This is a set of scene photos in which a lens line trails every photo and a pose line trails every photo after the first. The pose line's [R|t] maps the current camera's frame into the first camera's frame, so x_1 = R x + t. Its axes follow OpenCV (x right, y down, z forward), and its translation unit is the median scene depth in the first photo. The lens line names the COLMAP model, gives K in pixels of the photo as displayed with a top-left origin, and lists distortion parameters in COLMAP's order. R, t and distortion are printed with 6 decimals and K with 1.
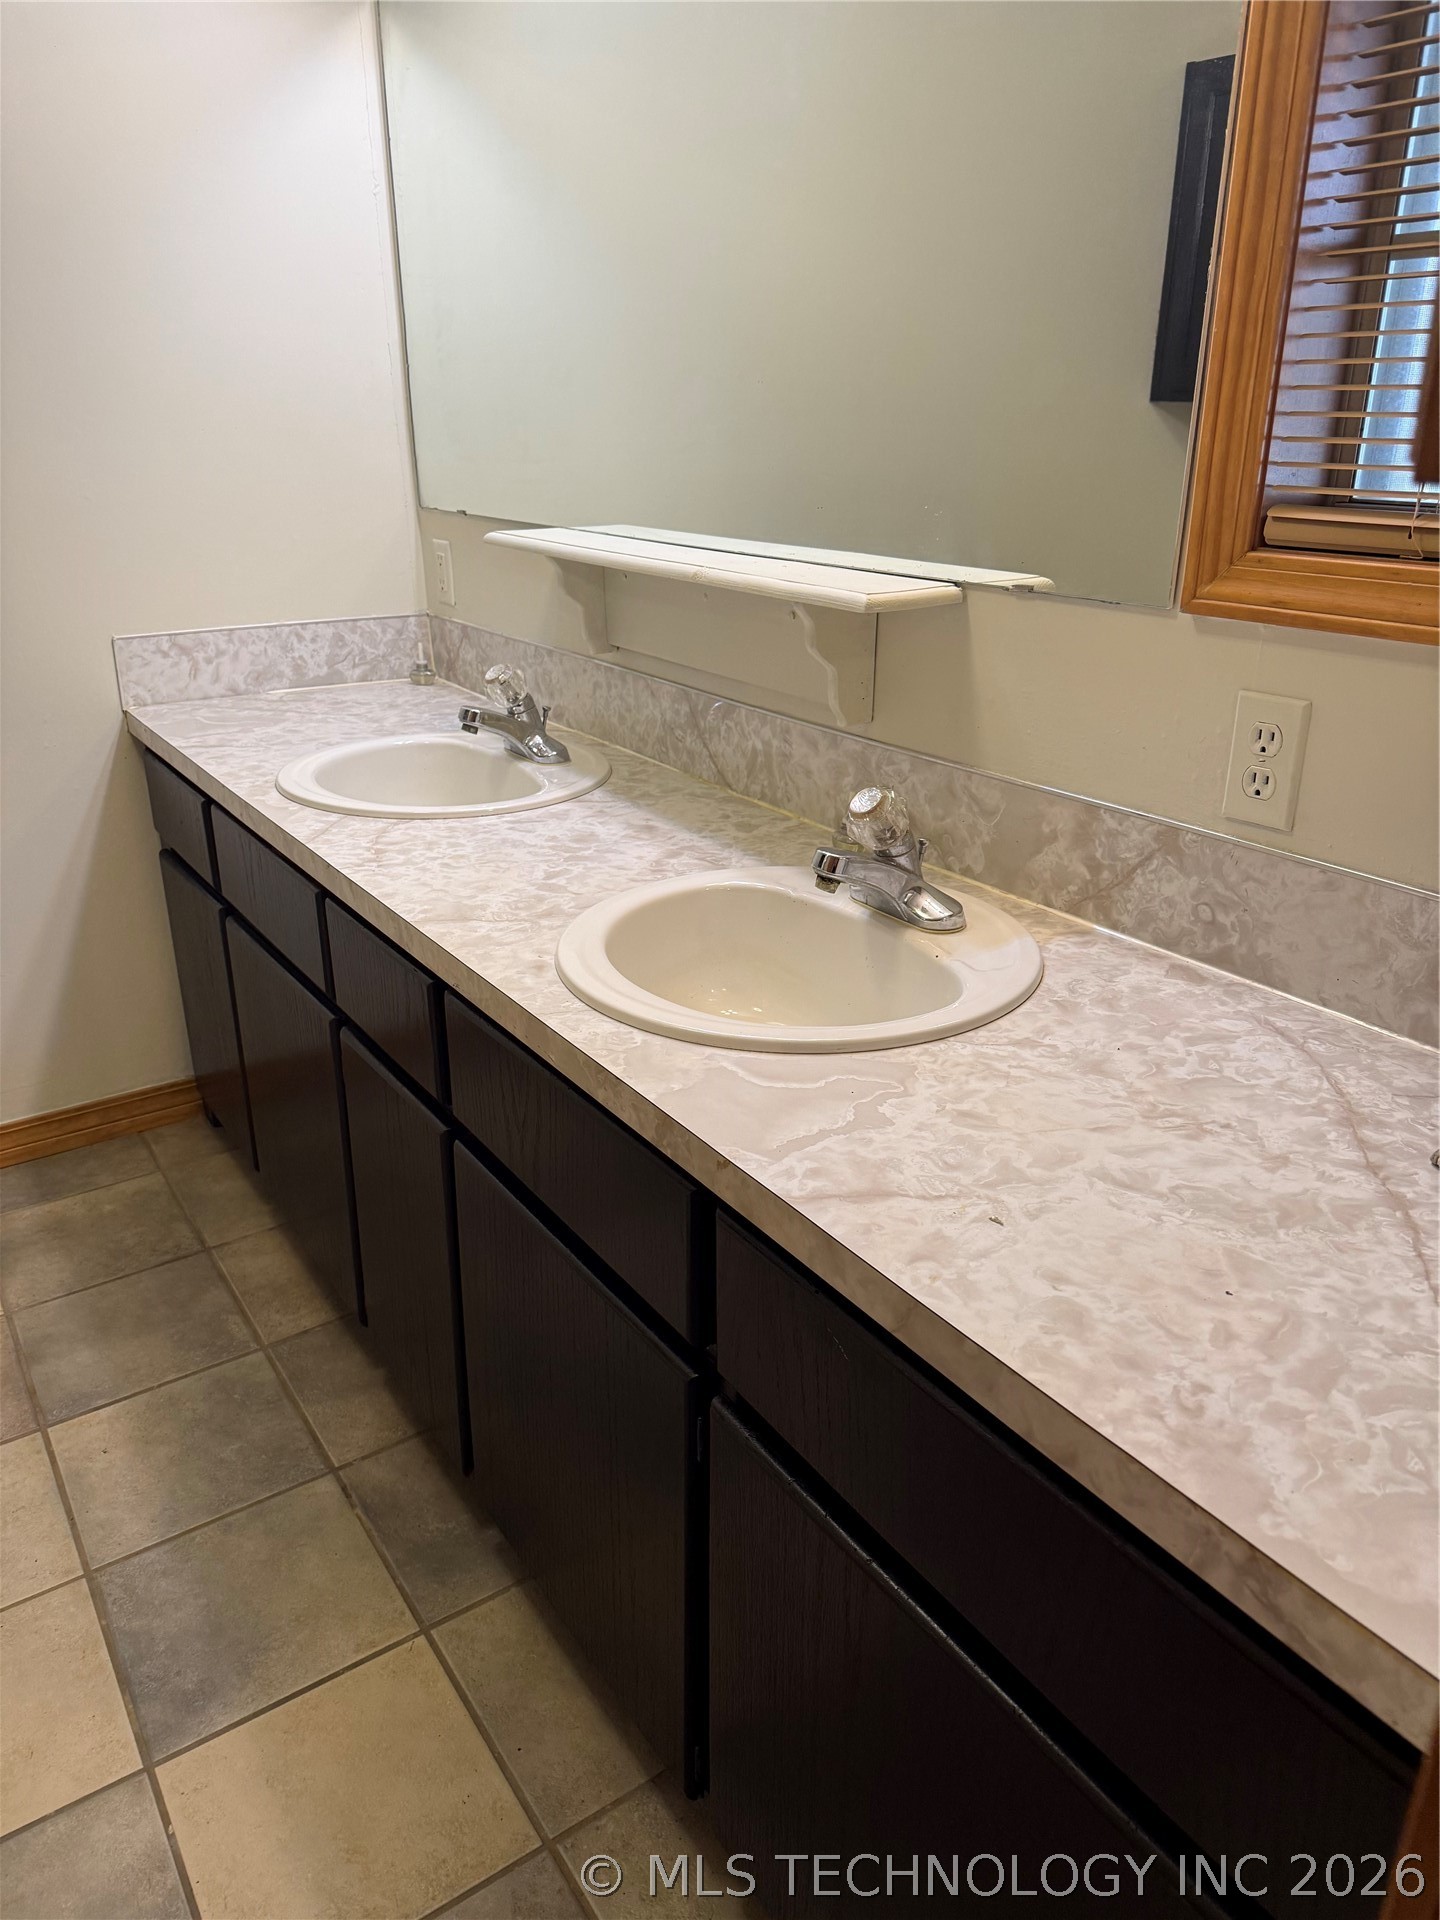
lens RADIAL K [[1368.8, 0, 710.2], [0, 1368.8, 974.3], [0, 0, 1]] dist [0.058370, -0.082729]
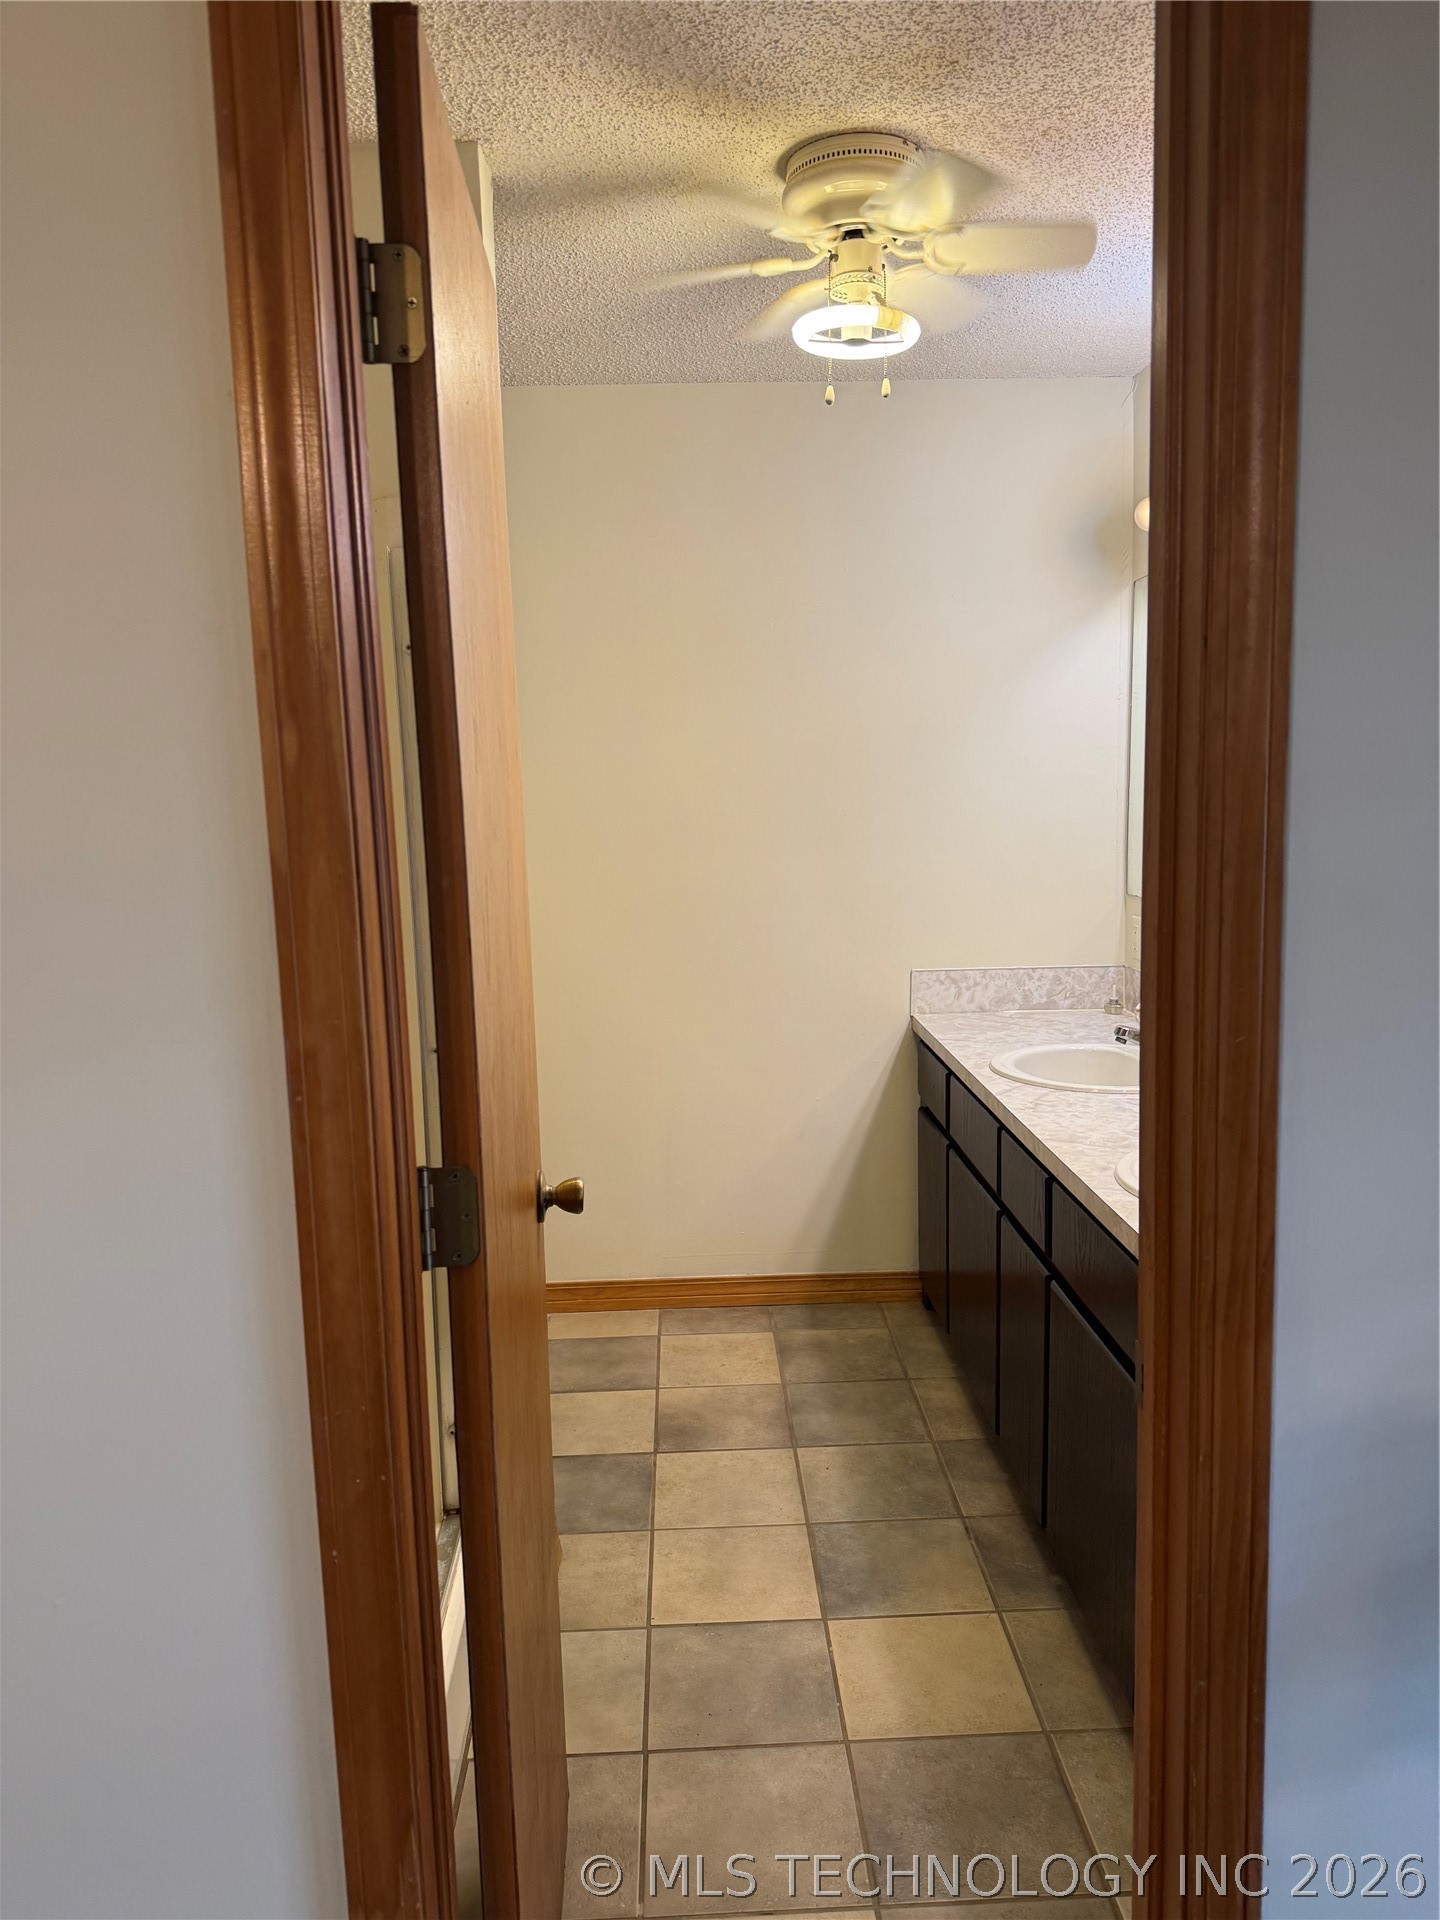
lens RADIAL K [[1372.1, 0, 711.2], [0, 1372.1, 952.8], [0, 0, 1]] dist [0.106496, -0.212532]
pose [[0.848290, 0.047422, -0.527404, 0.230961], [-0.181828, 0.961510, -0.206003, 0.117491], [0.497335, 0.270648, 0.824262, -0.476514]]
